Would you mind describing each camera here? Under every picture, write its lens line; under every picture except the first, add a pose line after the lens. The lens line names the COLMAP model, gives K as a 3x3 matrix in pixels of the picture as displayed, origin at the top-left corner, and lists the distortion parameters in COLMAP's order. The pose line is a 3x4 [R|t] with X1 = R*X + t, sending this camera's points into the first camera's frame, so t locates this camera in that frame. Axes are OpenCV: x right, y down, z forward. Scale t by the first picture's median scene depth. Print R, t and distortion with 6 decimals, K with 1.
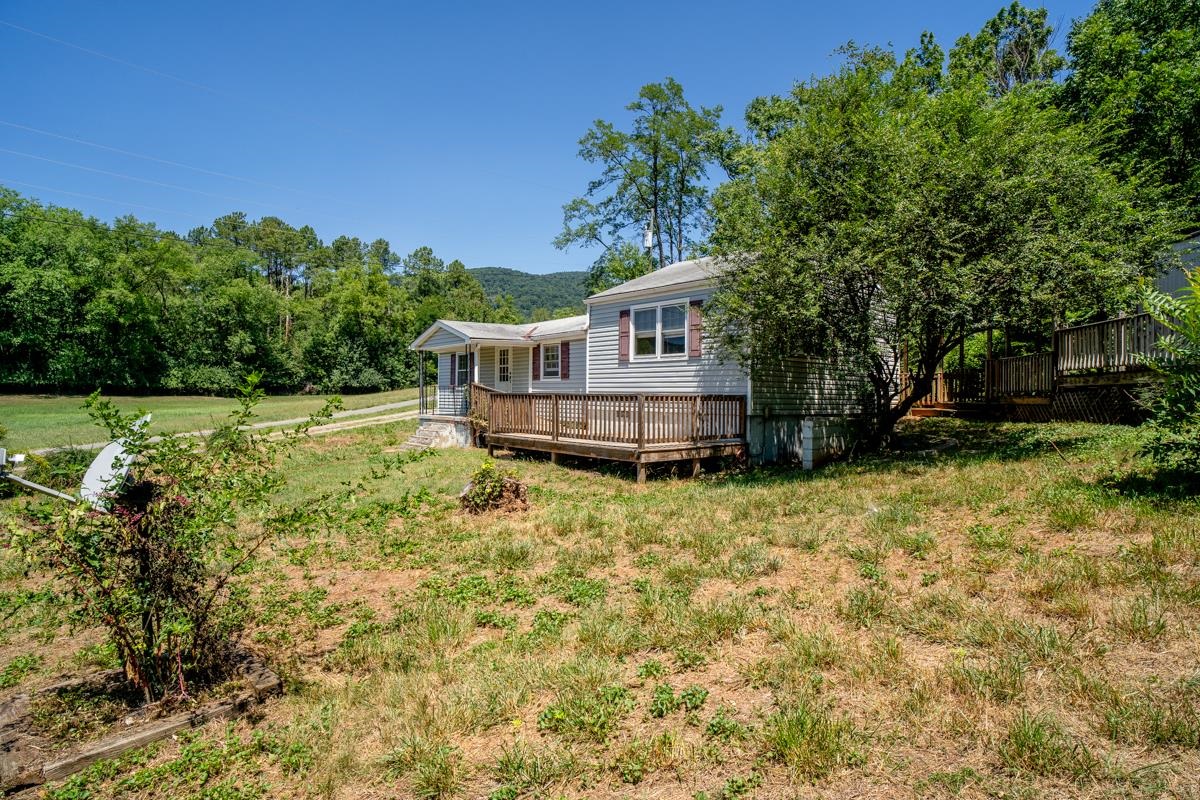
lens RADIAL K [[630.1, 0, 600.0], [0, 630.1, 400.0], [0, 0, 1]] dist [-0.056880, 0.031425]
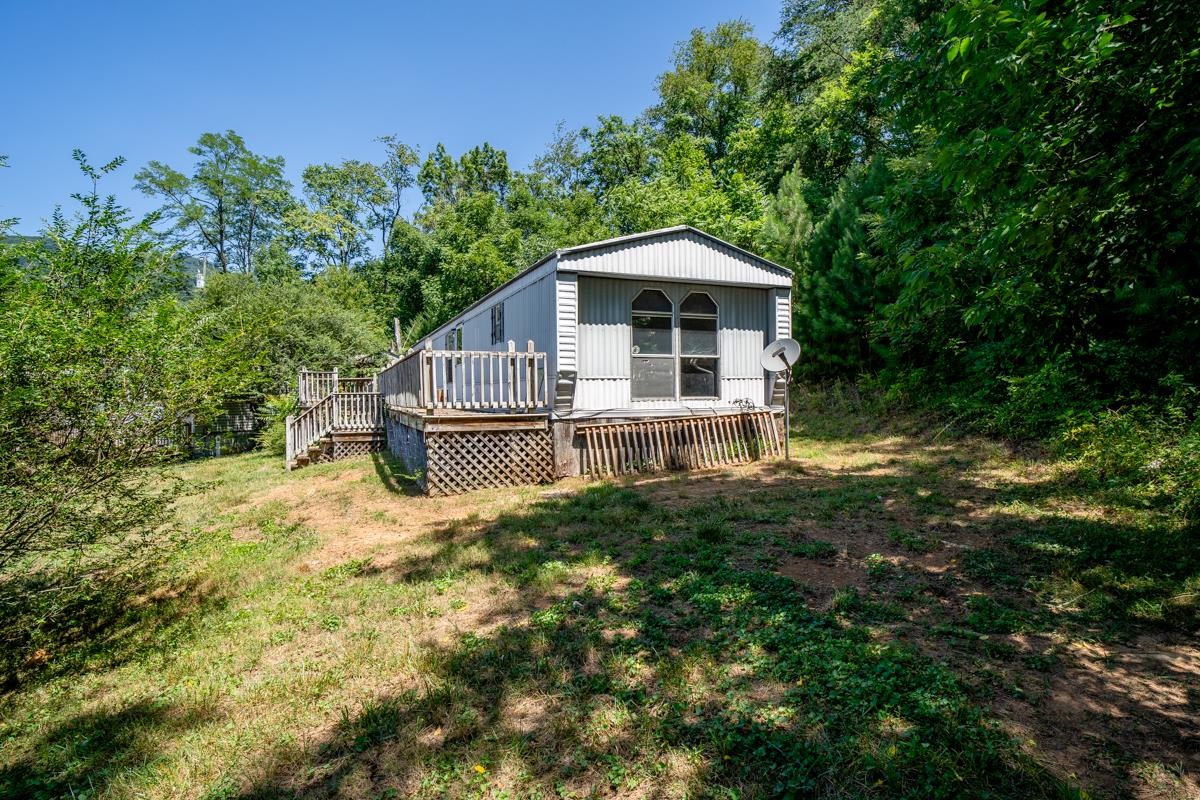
lens RADIAL K [[630.1, 0, 600.0], [0, 630.1, 400.0], [0, 0, 1]] dist [-0.056880, 0.031425]
pose [[0.845945, -0.009990, 0.533177, 0.199692], [0.012363, 0.999923, -0.000881, -0.040343], [-0.533127, 0.007337, 0.846004, -0.867402]]
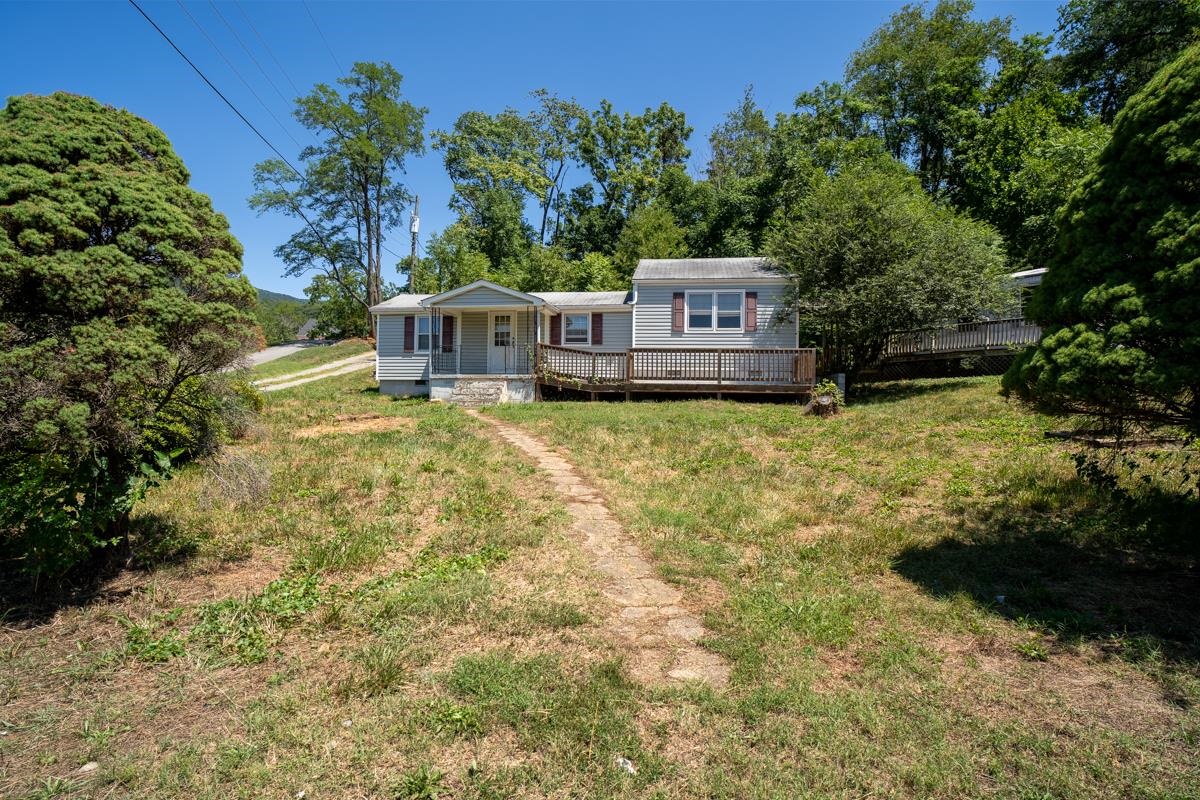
lens RADIAL K [[630.1, 0, 600.0], [0, 630.1, 400.0], [0, 0, 1]] dist [-0.056880, 0.031425]
pose [[0.751146, 0.007208, 0.660096, -0.775819], [-0.001159, 0.999953, -0.009601, 0.075859], [-0.660135, 0.006447, 0.751119, 0.112361]]
